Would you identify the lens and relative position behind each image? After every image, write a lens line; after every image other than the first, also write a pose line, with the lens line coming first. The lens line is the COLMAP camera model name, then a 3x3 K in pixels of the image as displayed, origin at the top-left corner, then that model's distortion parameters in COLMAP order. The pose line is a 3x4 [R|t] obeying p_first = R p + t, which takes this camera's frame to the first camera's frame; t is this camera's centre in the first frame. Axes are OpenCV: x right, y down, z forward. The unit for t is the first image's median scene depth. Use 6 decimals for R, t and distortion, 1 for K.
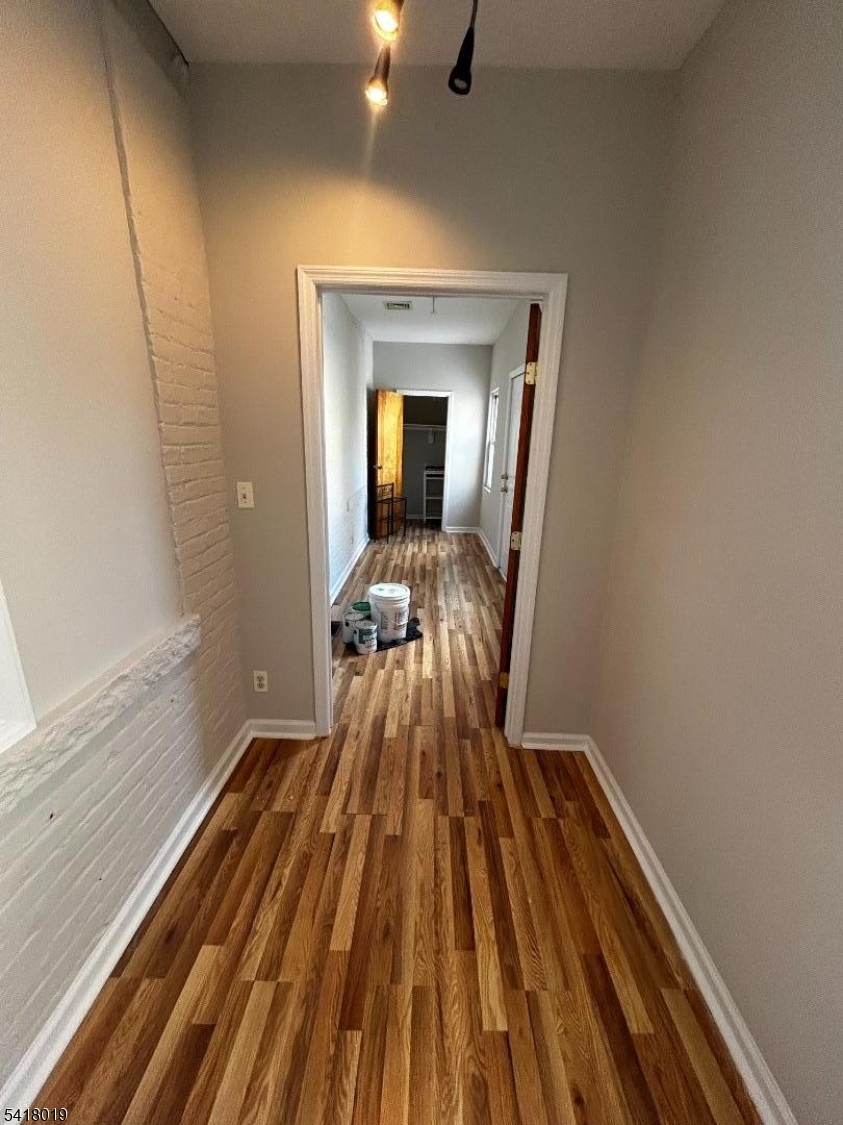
lens RADIAL K [[453.5, 0, 422.3], [0, 453.5, 564.7], [0, 0, 1]] dist [-0.000312, 0.000752]
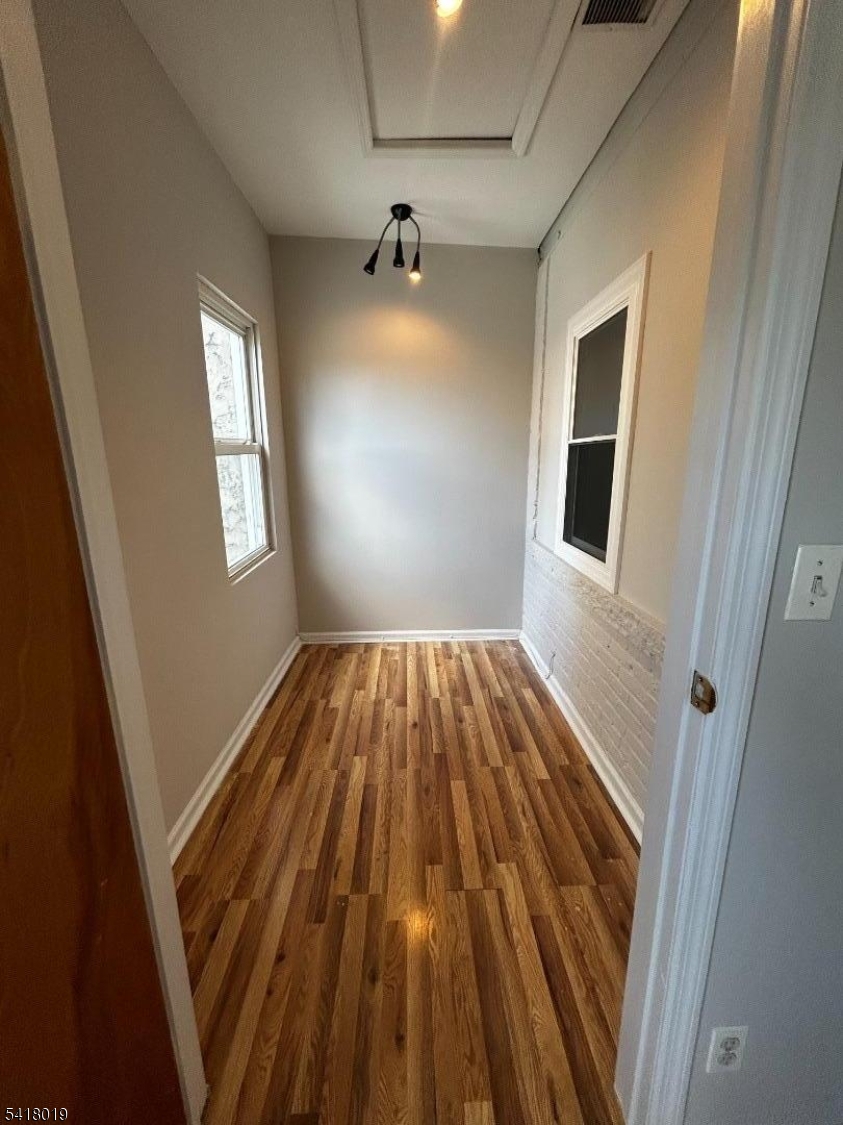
lens RADIAL K [[453.5, 0, 420.1], [0, 453.5, 558.7], [0, 0, 1]] dist [-0.000312, 0.000752]
pose [[-0.998727, -0.012029, -0.048980, 0.015837], [-0.033959, 0.878399, 0.476720, -0.408931], [0.037289, 0.477777, -0.877689, 1.663526]]
